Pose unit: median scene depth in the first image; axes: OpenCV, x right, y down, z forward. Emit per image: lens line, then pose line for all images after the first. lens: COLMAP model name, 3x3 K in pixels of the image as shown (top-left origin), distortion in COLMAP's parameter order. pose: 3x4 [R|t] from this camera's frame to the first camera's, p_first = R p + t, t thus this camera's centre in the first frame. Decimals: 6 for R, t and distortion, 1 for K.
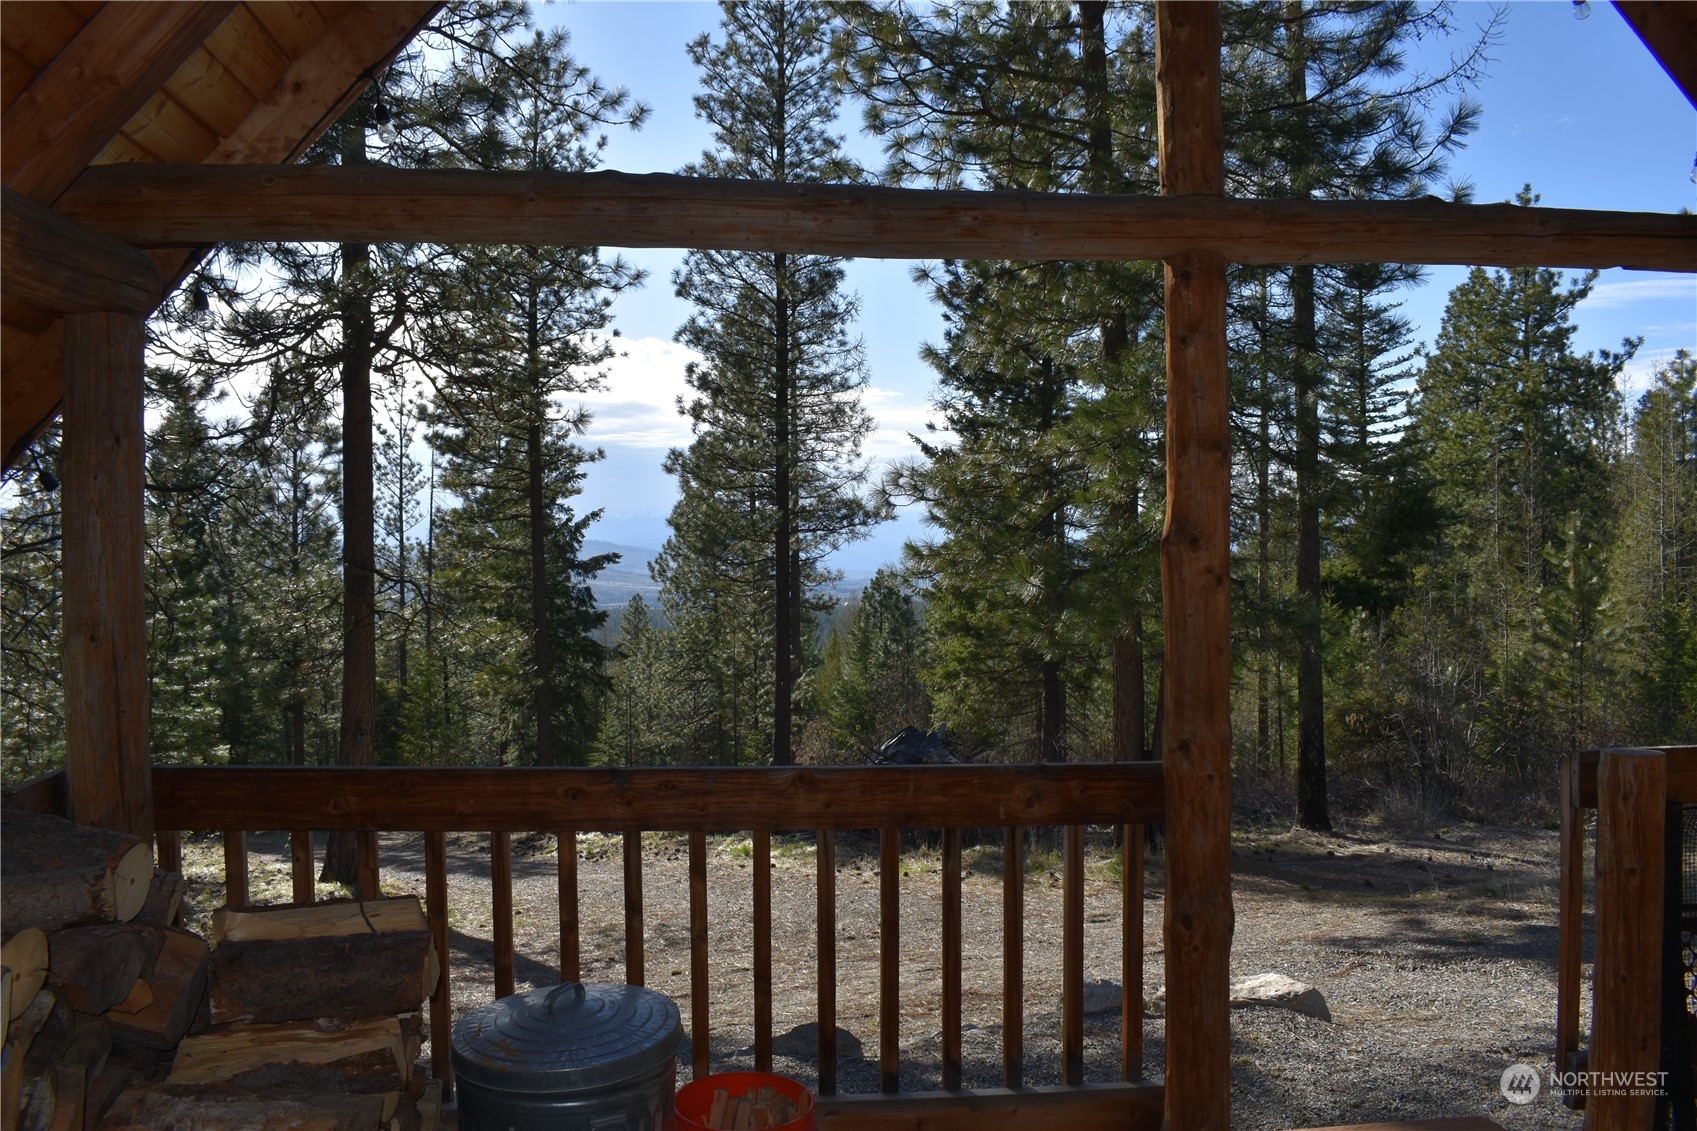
lens RADIAL K [[1346.5, 0, 848.5], [0, 1346.5, 565.5], [0, 0, 1]] dist [-0.090789, 0.008837]
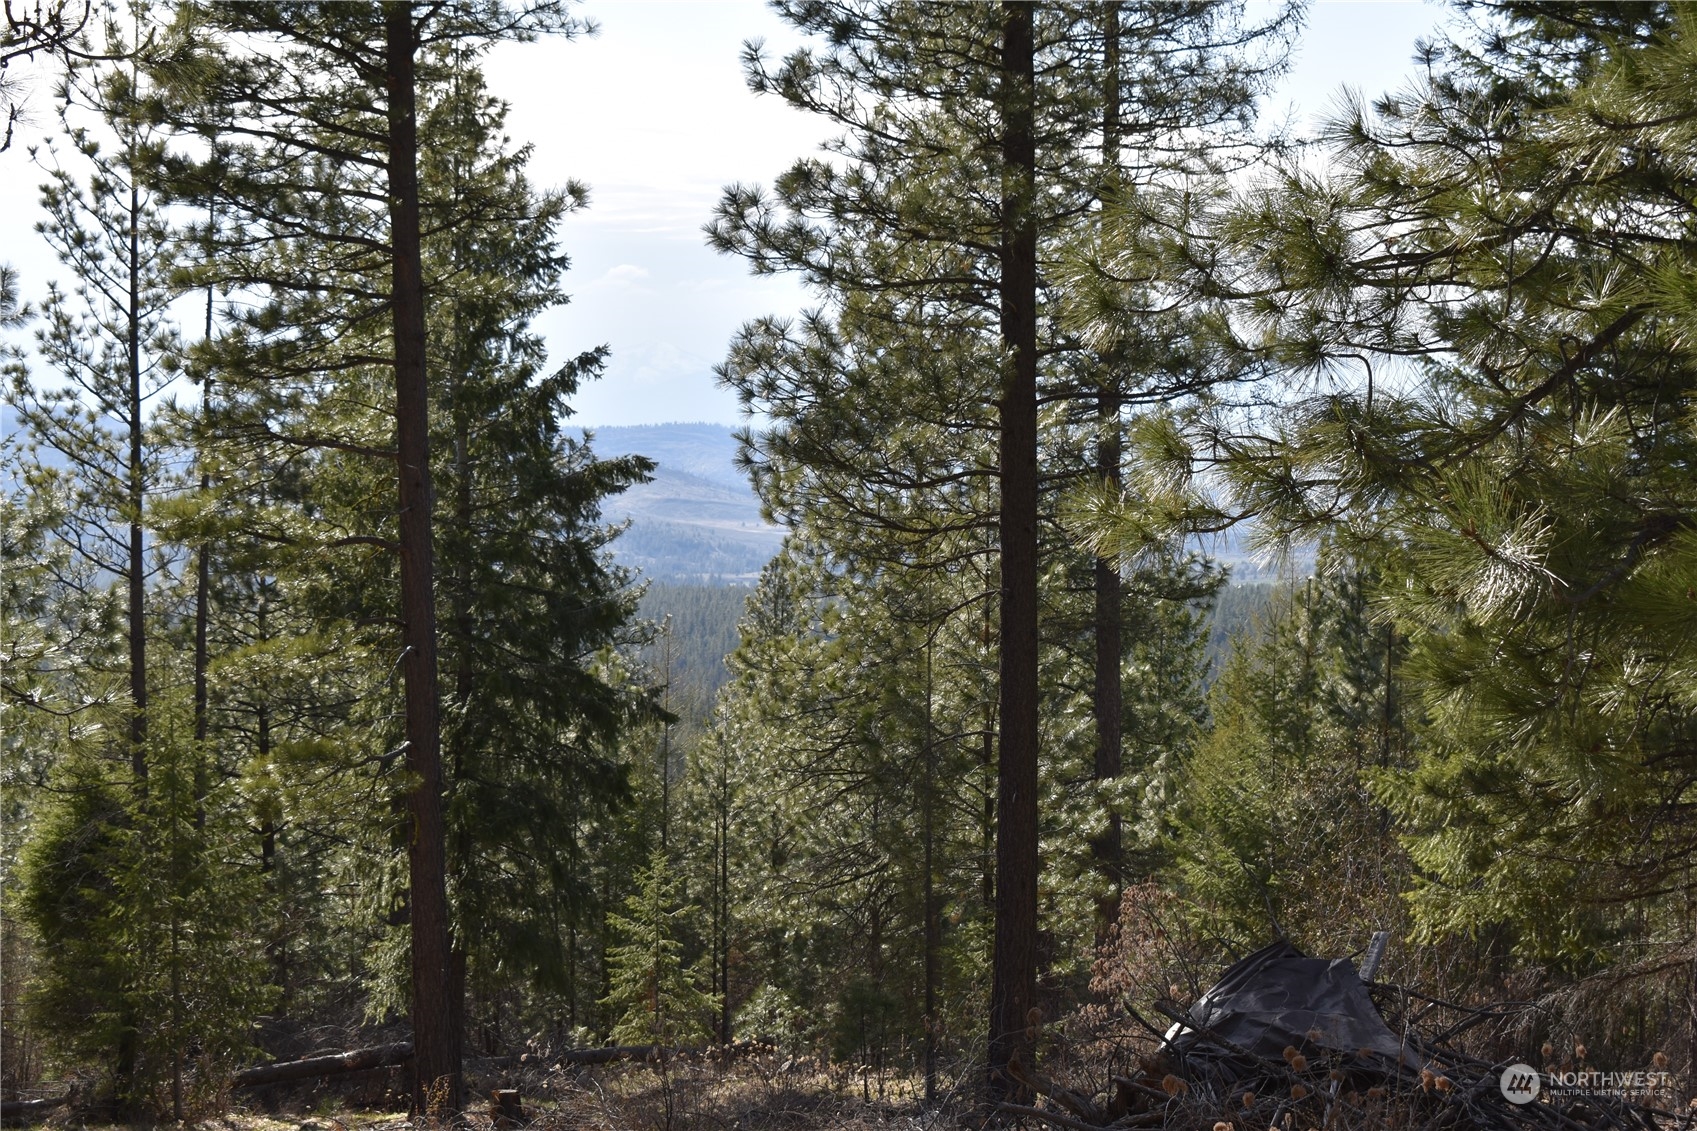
lens RADIAL K [[3215.8, 0, 848.5], [0, 3215.8, 565.5], [0, 0, 1]] dist [0.132619, -0.059860]
pose [[0.989184, 0.007766, -0.146477, 0.034199], [-0.004074, 0.999667, 0.025487, -0.001262], [0.146627, -0.024614, 0.988886, 0.080735]]
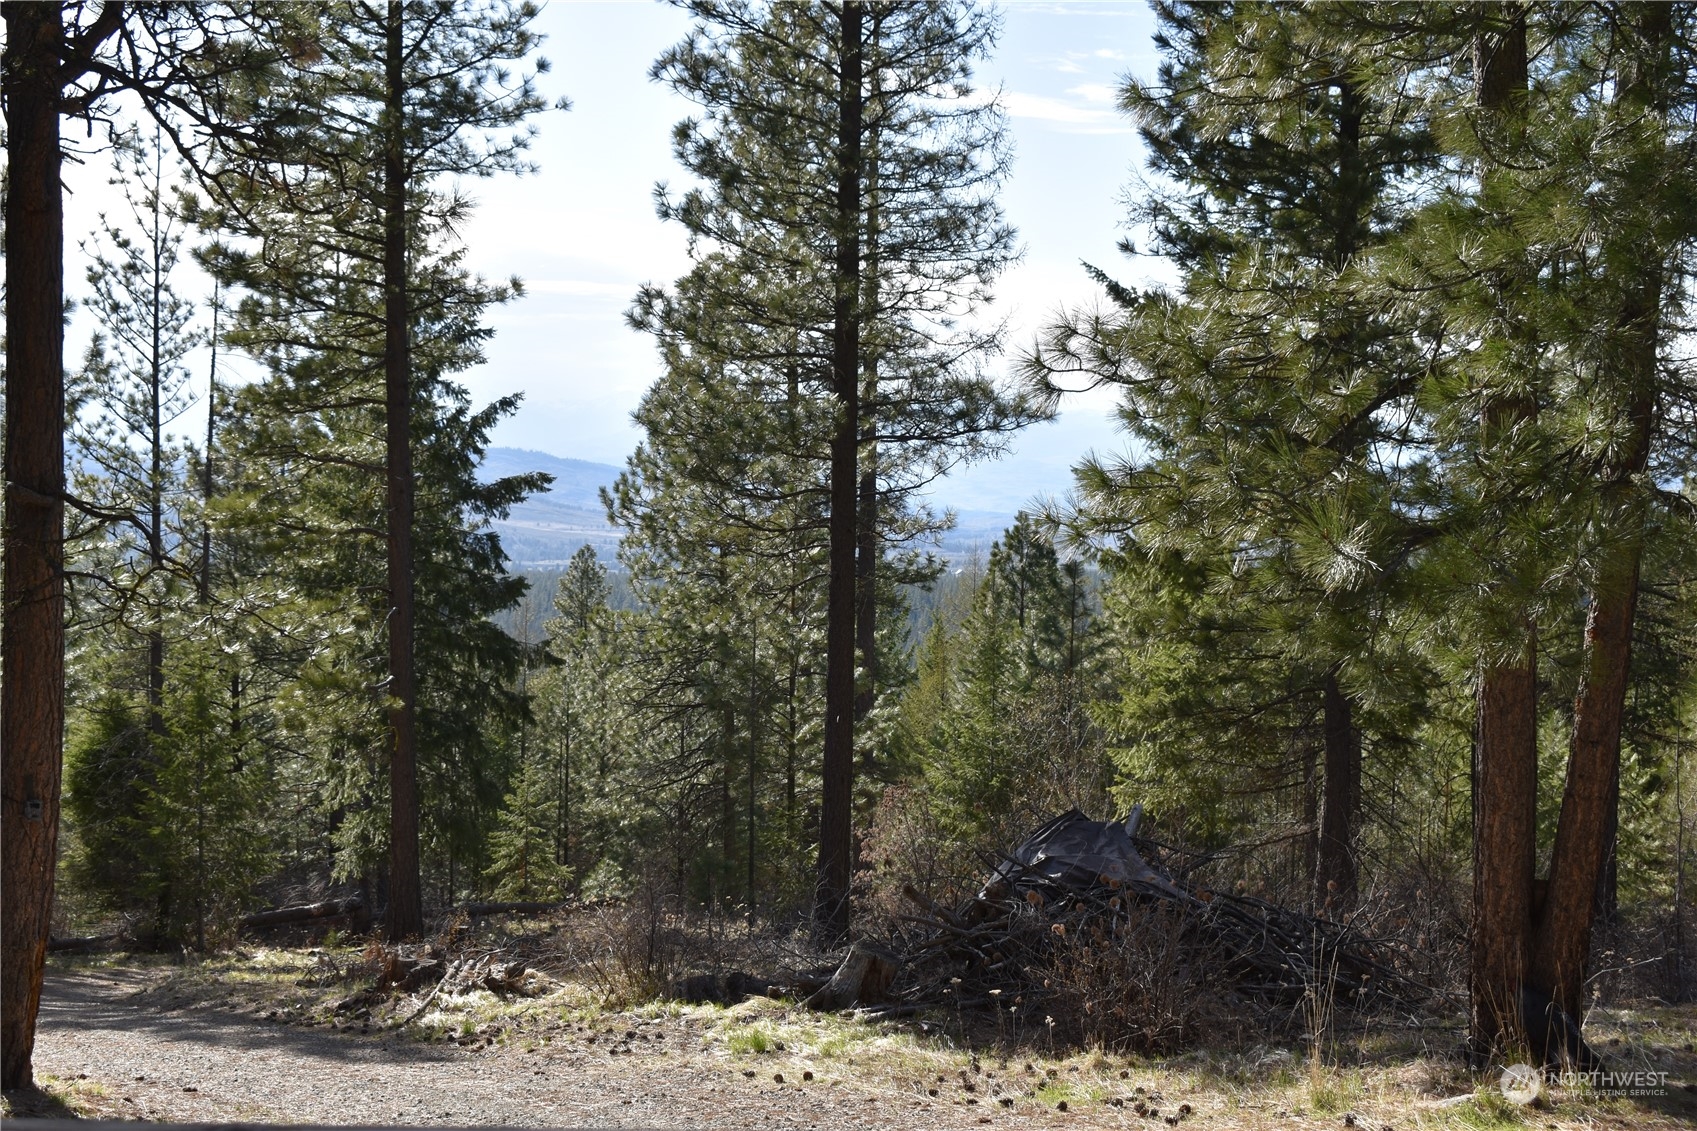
lens RADIAL K [[2393.9, 0, 847.6], [0, 2393.9, 543.4], [0, 0, 1]] dist [0.013495, -0.009810]
pose [[0.998563, 0.022424, -0.048671, -0.000151], [-0.021581, 0.999609, 0.017777, -0.000372], [0.049051, -0.016701, 0.998657, 0.030906]]
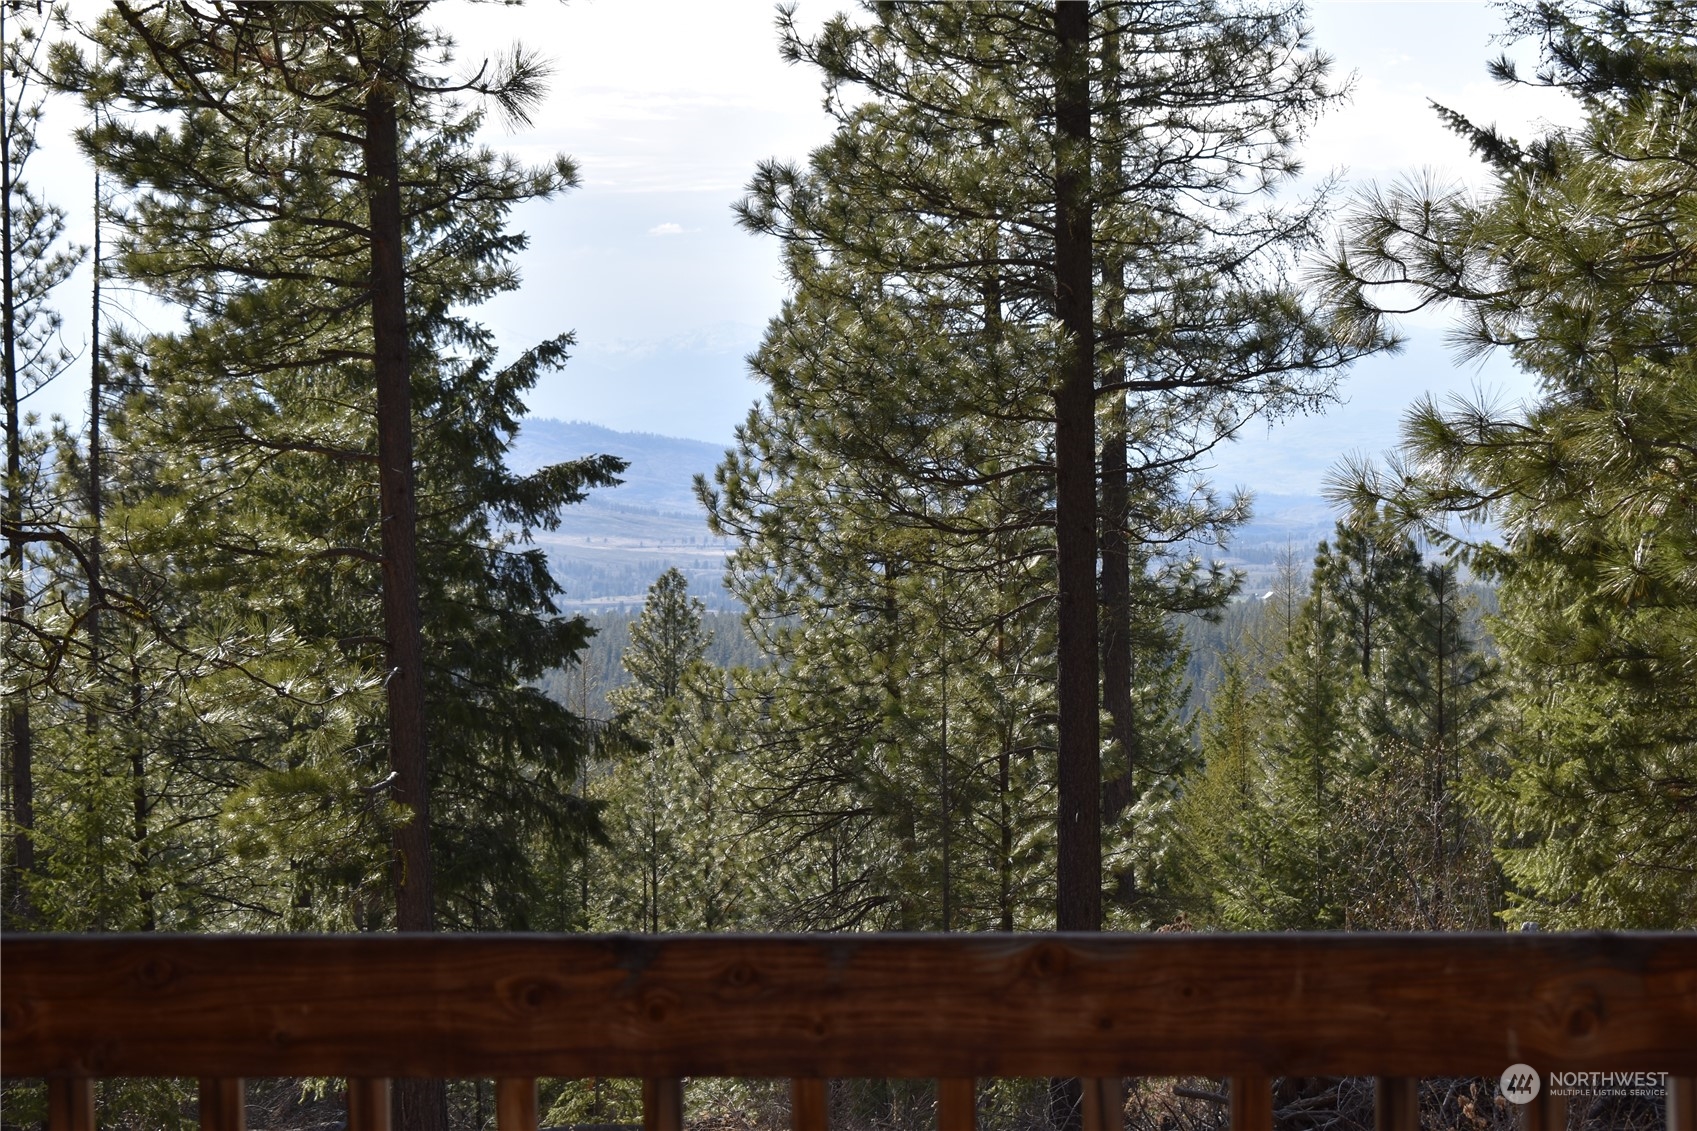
lens RADIAL K [[3863.8, 0, 848.5], [0, 3863.8, 565.5], [0, 0, 1]] dist [0.102075, 0.115663]
pose [[0.993958, -0.007612, -0.109495, 0.002044], [0.009847, 0.999754, 0.019889, 0.000434], [0.109317, -0.020847, 0.993788, -0.018024]]
